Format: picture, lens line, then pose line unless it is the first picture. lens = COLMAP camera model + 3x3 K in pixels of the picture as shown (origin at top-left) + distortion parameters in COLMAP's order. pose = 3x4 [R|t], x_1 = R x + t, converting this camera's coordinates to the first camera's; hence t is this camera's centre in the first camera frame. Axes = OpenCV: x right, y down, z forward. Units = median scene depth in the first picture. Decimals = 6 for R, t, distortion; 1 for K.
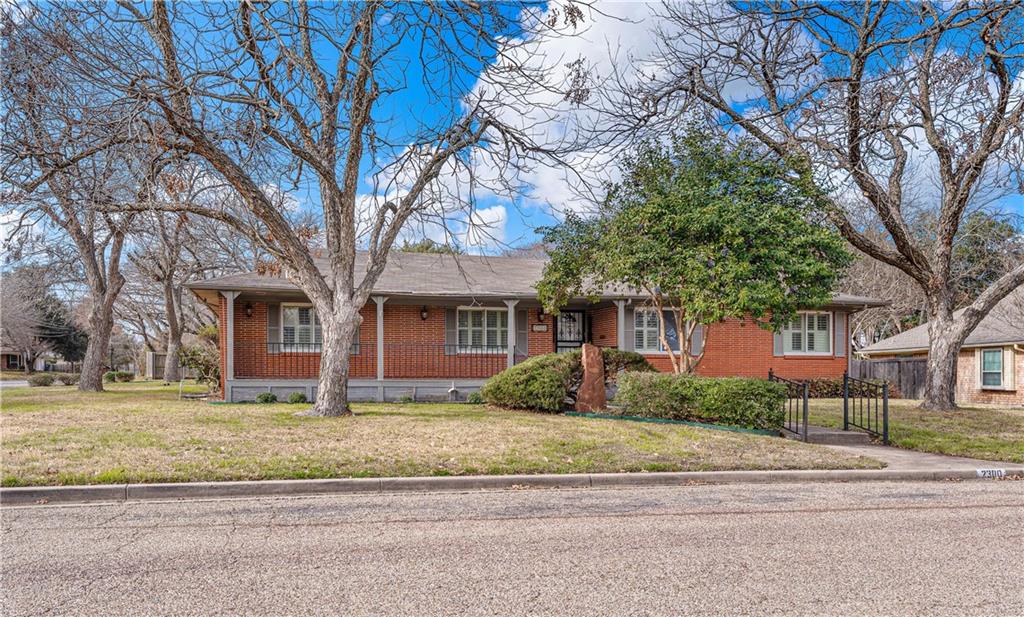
lens RADIAL K [[728.9, 0, 467.5], [0, 728.9, 372.4], [0, 0, 1]] dist [0.005874, 0.000196]
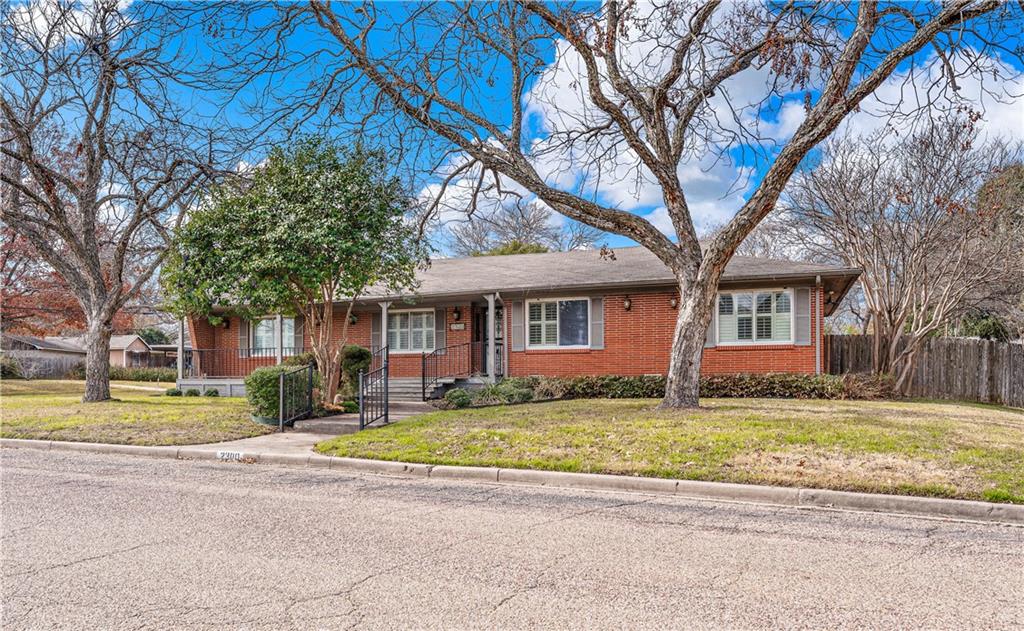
lens RADIAL K [[796.1, 0, 500.6], [0, 796.1, 379.2], [0, 0, 1]] dist [-0.007729, 0.007826]
pose [[0.829286, -0.008798, -0.558755, 0.827736], [0.006345, 0.999960, -0.006328, 0.020198], [0.558788, 0.001703, 0.829309, 0.141739]]
